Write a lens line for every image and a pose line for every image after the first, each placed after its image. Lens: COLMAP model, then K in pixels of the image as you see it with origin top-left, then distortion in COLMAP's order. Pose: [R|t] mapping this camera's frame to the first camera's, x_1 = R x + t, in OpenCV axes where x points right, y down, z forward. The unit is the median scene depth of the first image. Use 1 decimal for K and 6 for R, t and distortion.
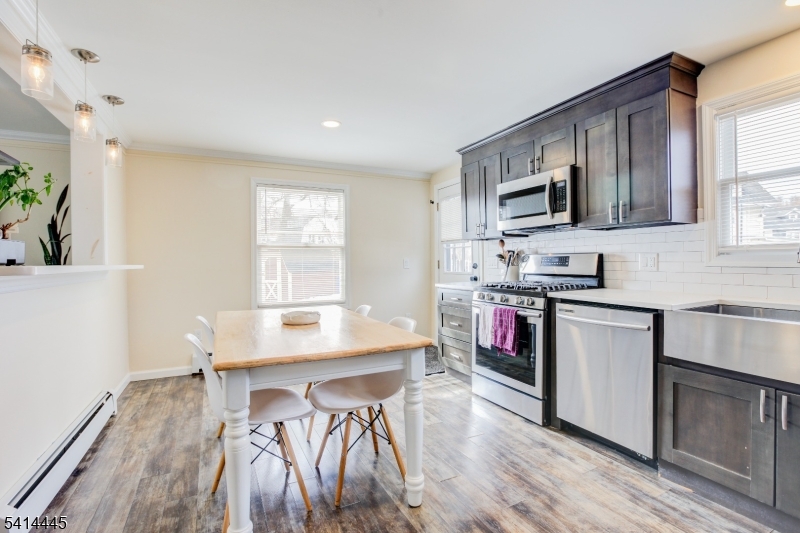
lens RADIAL K [[374.5, 0, 400.5], [0, 374.5, 263.3], [0, 0, 1]] dist [-0.002362, -0.000153]
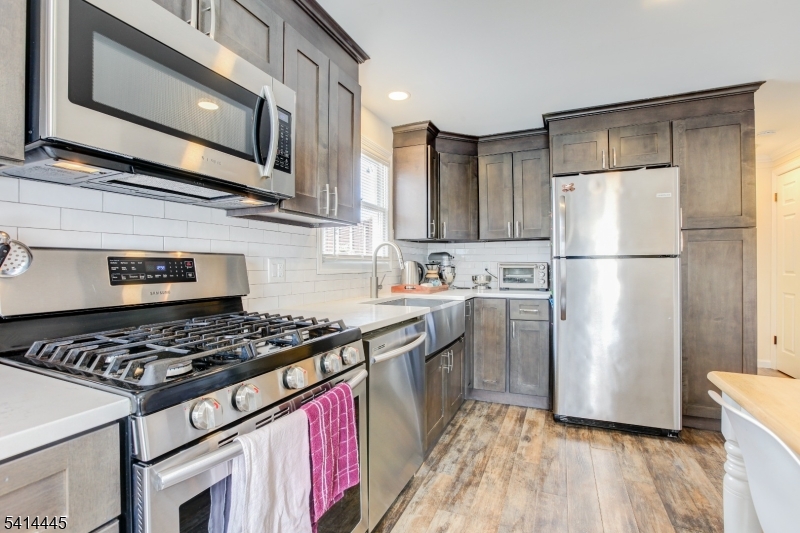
lens RADIAL K [[374.5, 0, 401.8], [0, 374.5, 265.1], [0, 0, 1]] dist [-0.002362, -0.000153]
pose [[-0.639808, 0.009739, 0.768473, -0.094461], [0.007575, 0.999951, -0.006366, -0.009074], [-0.768498, 0.001749, -0.639850, 1.875955]]
